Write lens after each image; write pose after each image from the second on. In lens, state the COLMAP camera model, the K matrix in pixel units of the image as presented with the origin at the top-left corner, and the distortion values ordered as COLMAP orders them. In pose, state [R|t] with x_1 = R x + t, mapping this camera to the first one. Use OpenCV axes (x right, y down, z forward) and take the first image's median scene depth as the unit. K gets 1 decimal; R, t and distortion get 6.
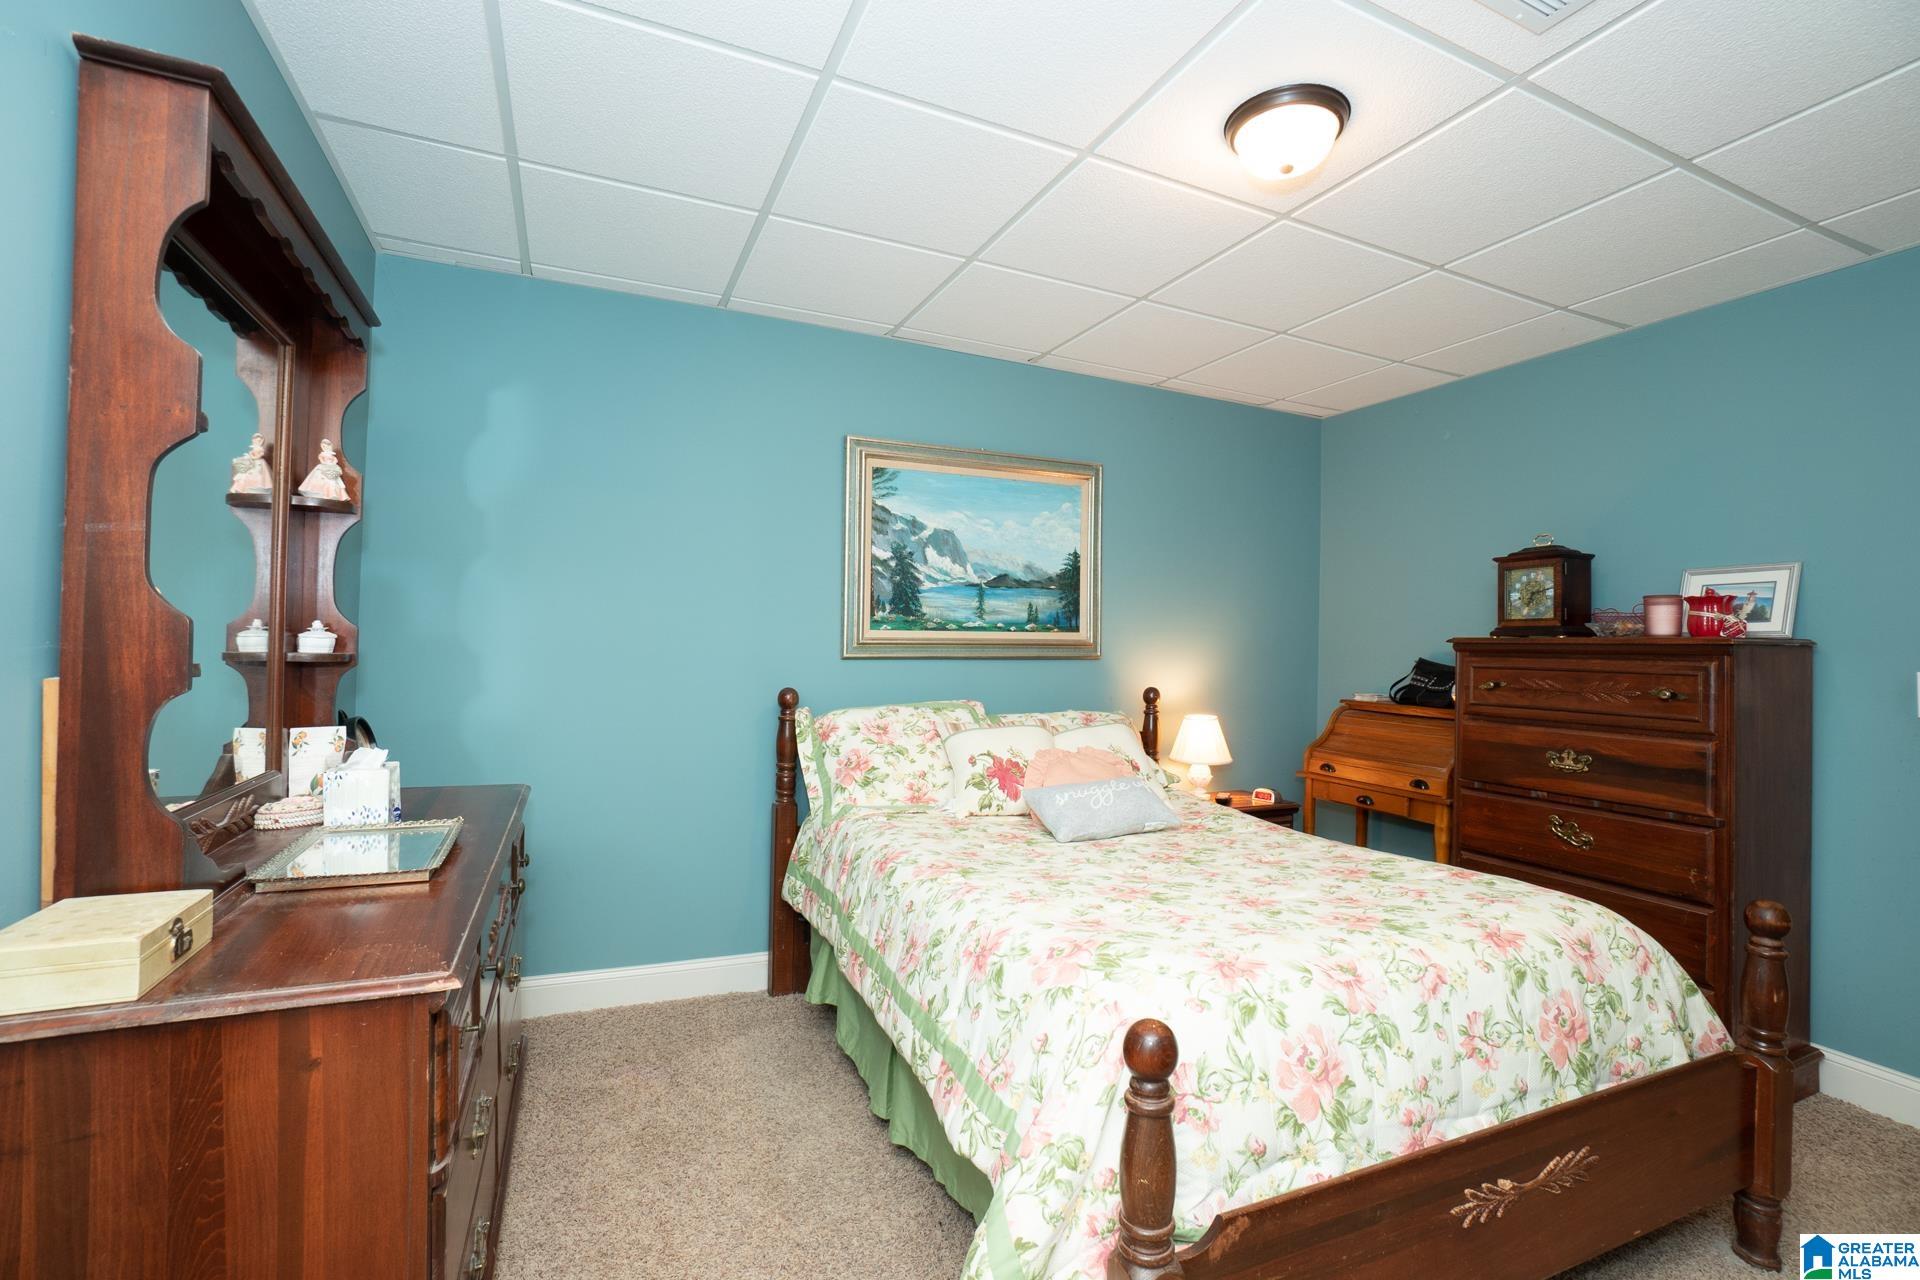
lens RADIAL K [[849.8, 0, 959.1], [0, 849.8, 635.2], [0, 0, 1]] dist [-0.035511, 0.005192]
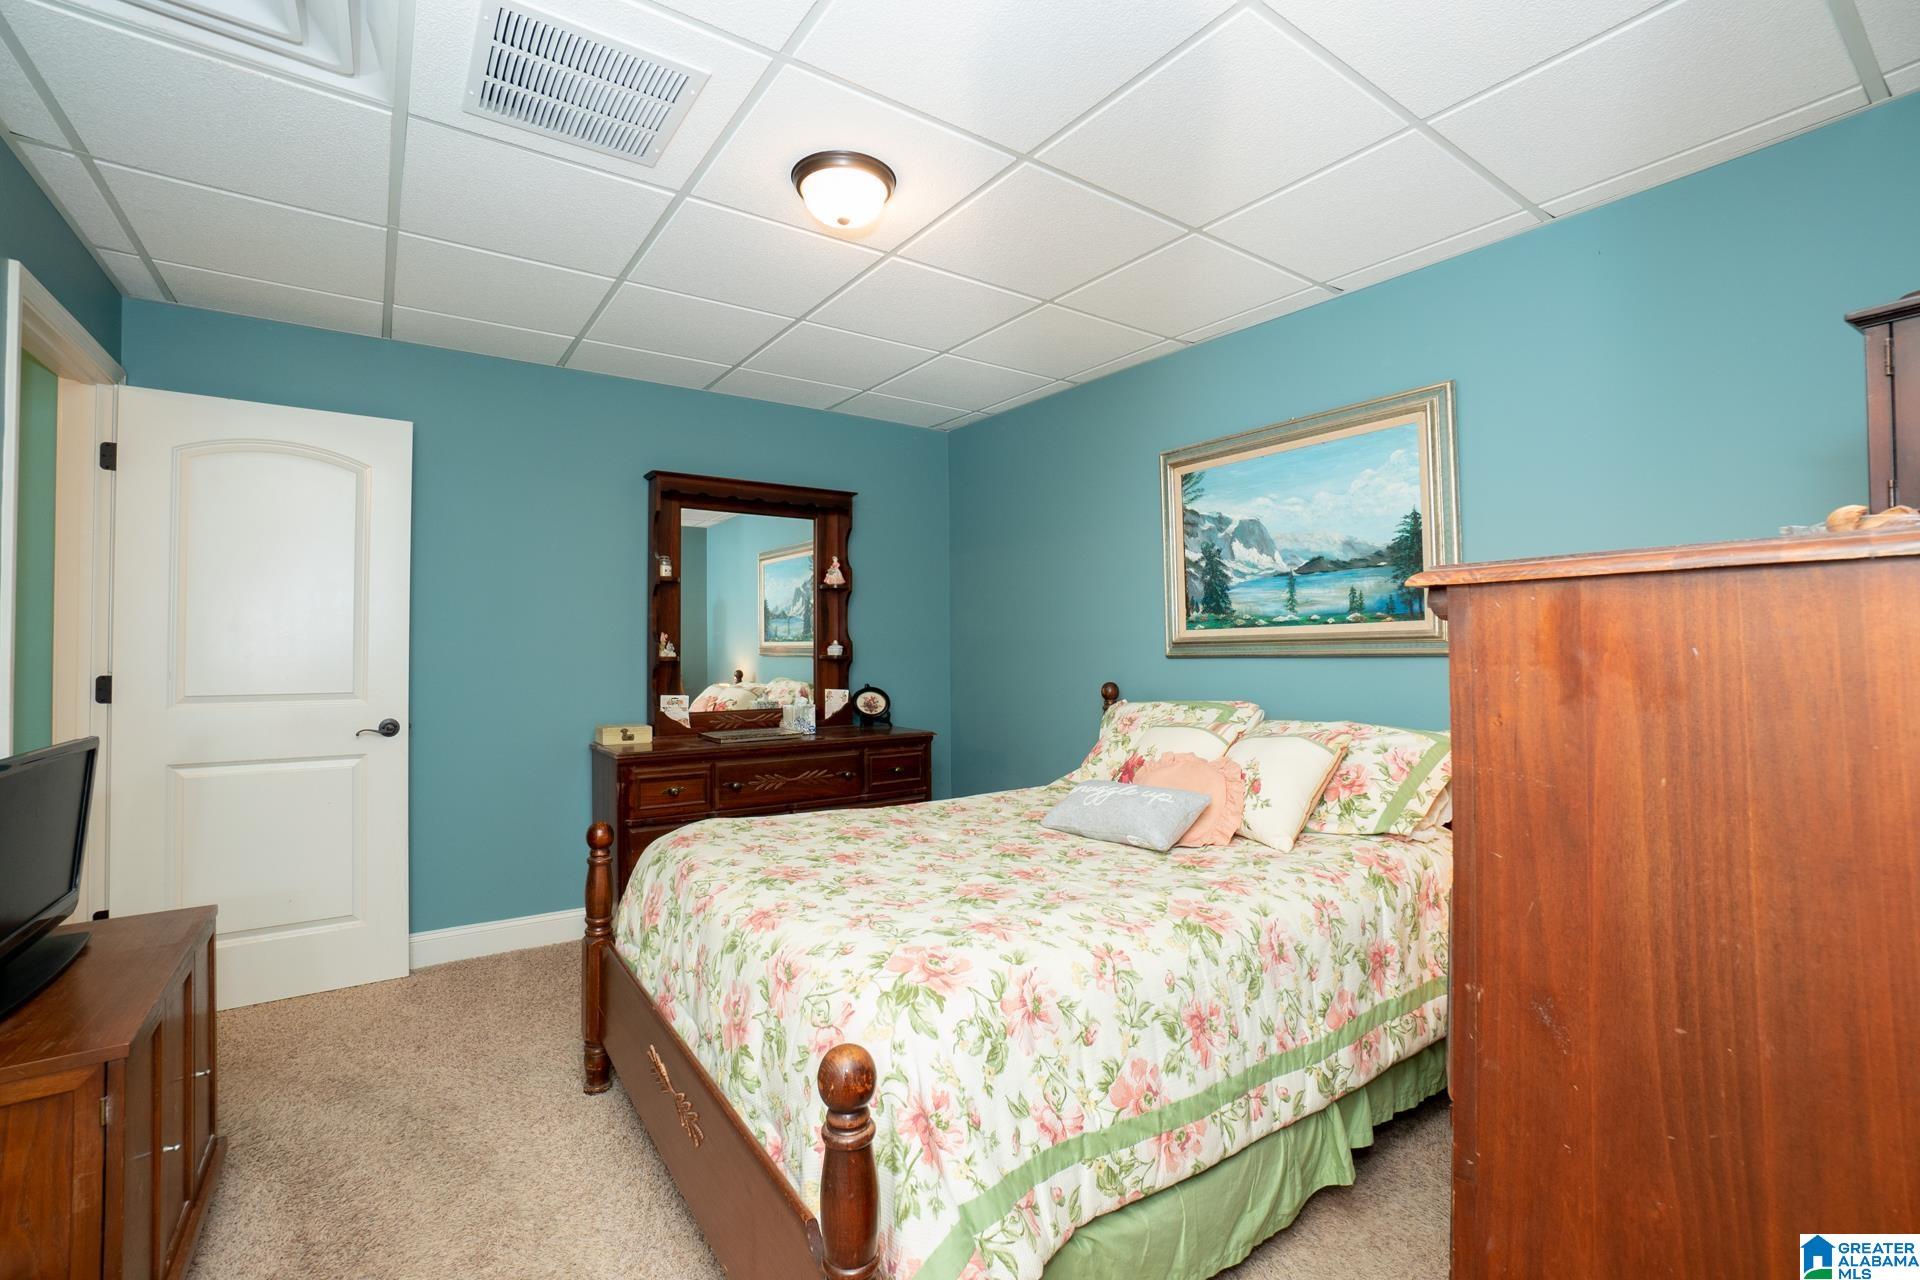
lens RADIAL K [[849.8, 0, 960.0], [0, 849.8, 641.1], [0, 0, 1]] dist [-0.035511, 0.005192]
pose [[0.190229, -0.026256, -0.981389, 0.835622], [0.021853, 0.999508, -0.022505, 0.023853], [0.981497, -0.017165, 0.190709, 0.506247]]
